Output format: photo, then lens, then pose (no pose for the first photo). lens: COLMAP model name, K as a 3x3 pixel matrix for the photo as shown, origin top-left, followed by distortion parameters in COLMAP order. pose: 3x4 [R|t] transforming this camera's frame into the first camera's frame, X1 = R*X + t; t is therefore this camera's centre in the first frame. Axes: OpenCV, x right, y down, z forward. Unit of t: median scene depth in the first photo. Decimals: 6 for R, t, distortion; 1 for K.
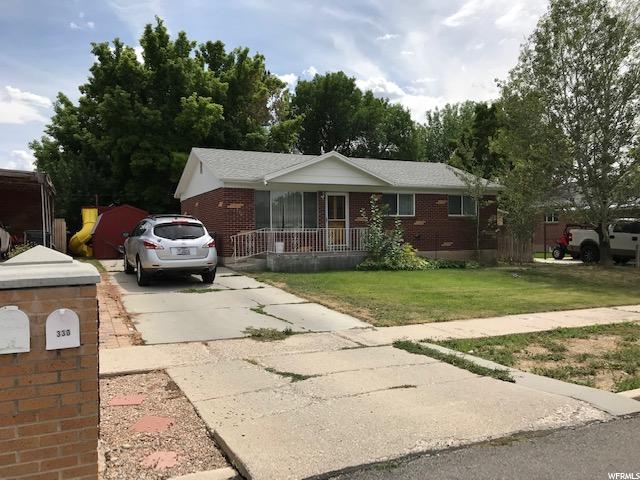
lens RADIAL K [[527.6, 0, 320.0], [0, 527.6, 240.0], [0, 0, 1]] dist [0.000939, 0.000377]
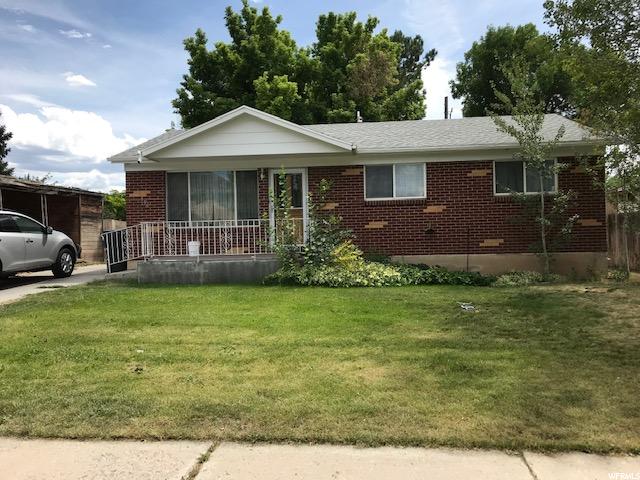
lens RADIAL K [[514.7, 0, 320.0], [0, 514.7, 240.0], [0, 0, 1]] dist [0.065886, 0.000402]
pose [[0.868046, -0.007617, -0.496425, 0.404746], [0.006916, 0.999971, -0.003250, 0.005735], [0.496435, -0.000613, 0.868073, 0.440630]]
